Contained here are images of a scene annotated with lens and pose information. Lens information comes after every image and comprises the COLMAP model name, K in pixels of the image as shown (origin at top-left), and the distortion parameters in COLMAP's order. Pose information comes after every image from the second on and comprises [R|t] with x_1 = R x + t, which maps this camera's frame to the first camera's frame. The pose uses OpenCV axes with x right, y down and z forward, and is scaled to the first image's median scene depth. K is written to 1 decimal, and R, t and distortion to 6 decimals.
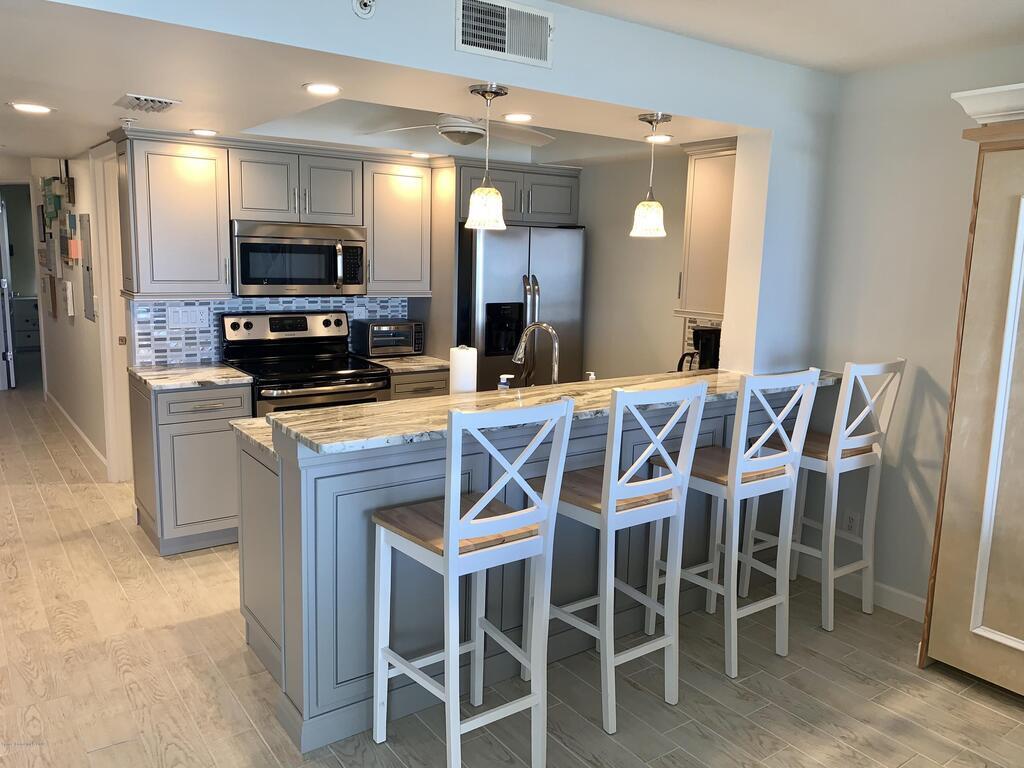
lens RADIAL K [[789.8, 0, 515.4], [0, 789.8, 384.3], [0, 0, 1]] dist [0.033071, -0.012262]
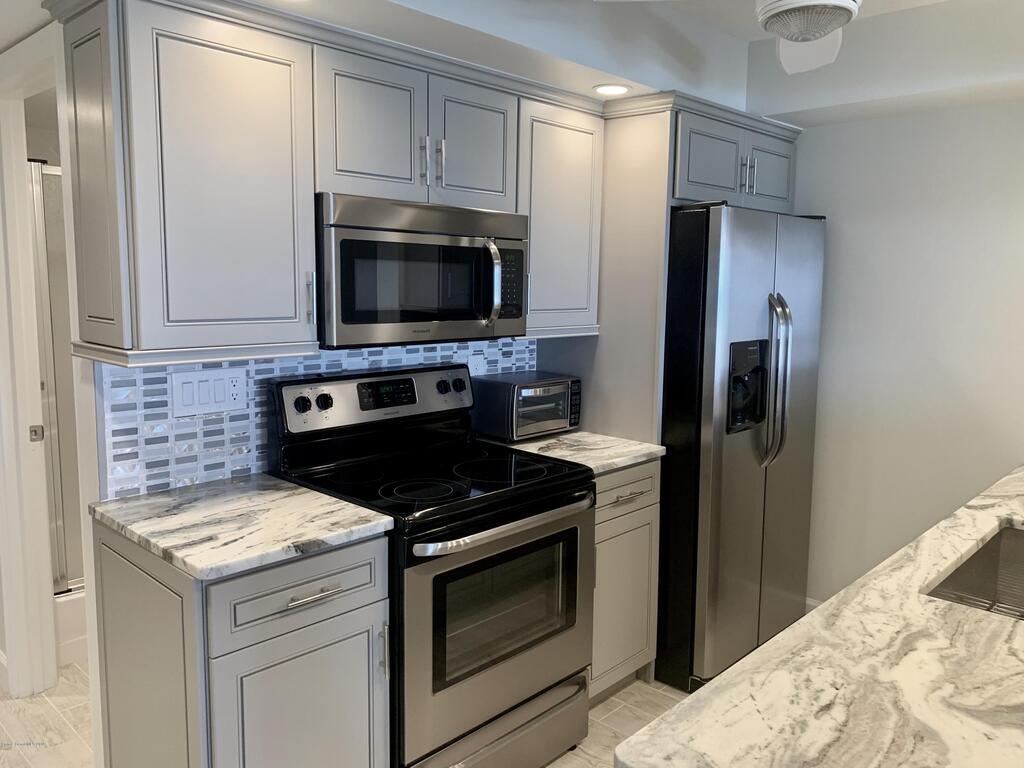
lens RADIAL K [[789.8, 0, 508.6], [0, 789.8, 379.9], [0, 0, 1]] dist [0.033071, -0.012262]
pose [[0.985091, -0.040432, 0.167215, -0.307326], [0.047365, 0.998167, -0.037678, -0.063730], [-0.165385, 0.045036, 0.985200, 0.471058]]
